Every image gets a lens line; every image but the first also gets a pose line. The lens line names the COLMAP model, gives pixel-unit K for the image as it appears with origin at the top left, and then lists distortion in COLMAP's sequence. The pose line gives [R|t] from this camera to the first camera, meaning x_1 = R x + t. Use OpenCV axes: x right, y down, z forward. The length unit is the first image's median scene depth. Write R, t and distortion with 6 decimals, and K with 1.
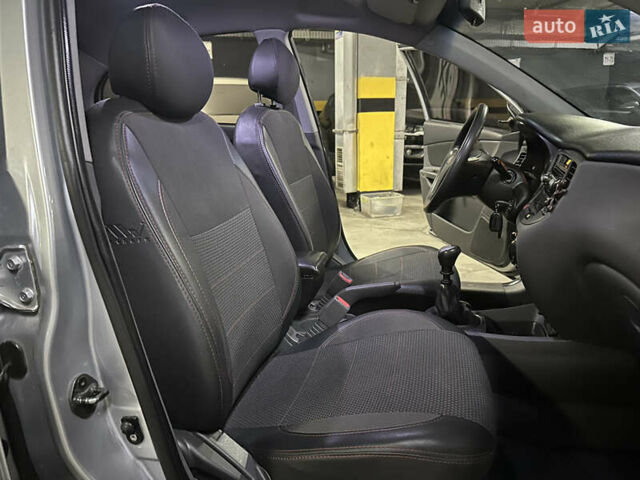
lens RADIAL K [[452.3, 0, 323.2], [0, 452.3, 241.4], [0, 0, 1]] dist [0.112988, -0.170217]
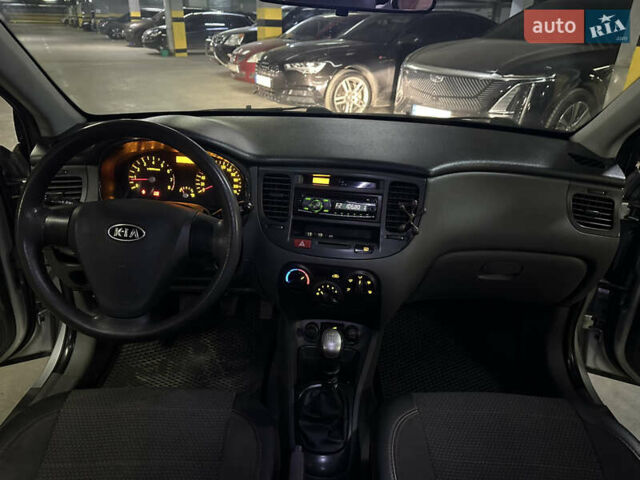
lens RADIAL K [[452.3, 0, 323.2], [0, 452.3, 241.4], [0, 0, 1]] dist [0.112988, -0.170217]
pose [[-0.191410, -0.430262, 0.882177, -0.176530], [0.227775, 0.854787, 0.466324, -0.283969], [-0.954715, 0.290197, -0.065612, 0.643559]]
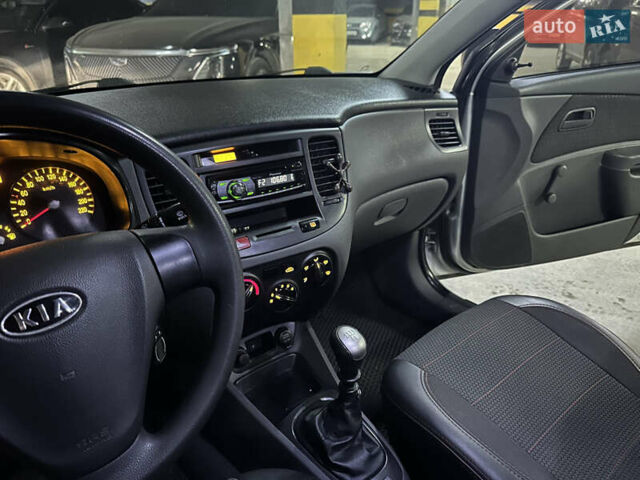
lens RADIAL K [[457.3, 0, 321.9], [0, 457.3, 240.5], [0, 0, 1]] dist [0.089205, -0.133063]
pose [[-0.791634, -0.264834, 0.550617, 0.014092], [0.164880, 0.775151, 0.609882, -0.271557], [-0.588328, 0.573589, -0.569970, 0.806283]]
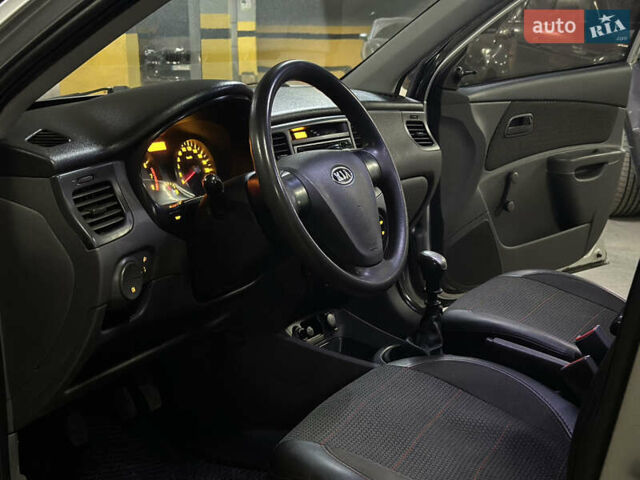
lens RADIAL K [[901.7, 0, 324.0], [0, 901.7, 242.4], [0, 0, 1]] dist [0.127485, 0.043845]
pose [[-0.955982, -0.057114, 0.287812, 0.018768], [0.085054, 0.884823, 0.458098, -0.424633], [-0.280826, 0.462413, -0.841017, 1.409467]]
